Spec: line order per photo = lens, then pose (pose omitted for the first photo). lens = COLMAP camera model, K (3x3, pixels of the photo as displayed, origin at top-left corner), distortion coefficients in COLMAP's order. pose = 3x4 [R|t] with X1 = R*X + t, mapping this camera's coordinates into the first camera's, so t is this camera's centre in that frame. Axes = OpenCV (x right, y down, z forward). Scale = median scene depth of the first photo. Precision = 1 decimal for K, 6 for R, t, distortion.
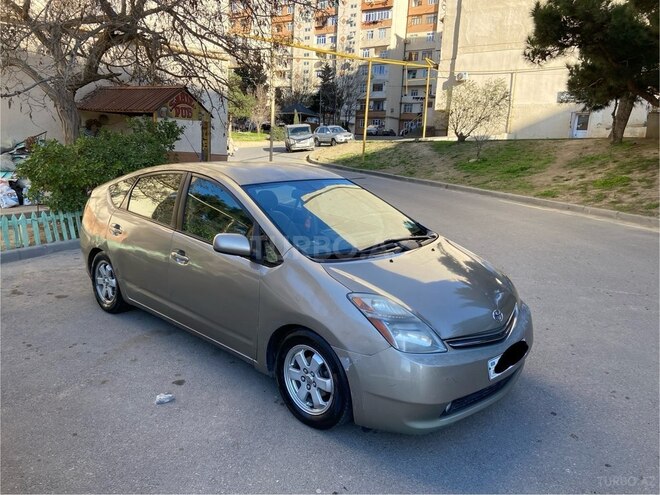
lens RADIAL K [[489.1, 0, 330.0], [0, 489.1, 247.5], [0, 0, 1]] dist [0.117944, -0.216987]
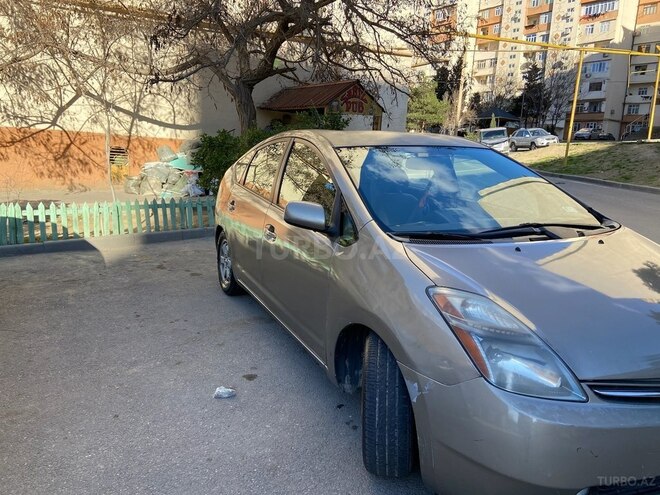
lens RADIAL K [[483.8, 0, 330.0], [0, 483.8, 247.5], [0, 0, 1]] dist [0.110131, -0.135019]
pose [[0.925128, 0.068944, -0.373343, 0.087592], [-0.075753, 0.997120, -0.003576, 0.029780], [0.372021, 0.031590, 0.927686, 0.186678]]
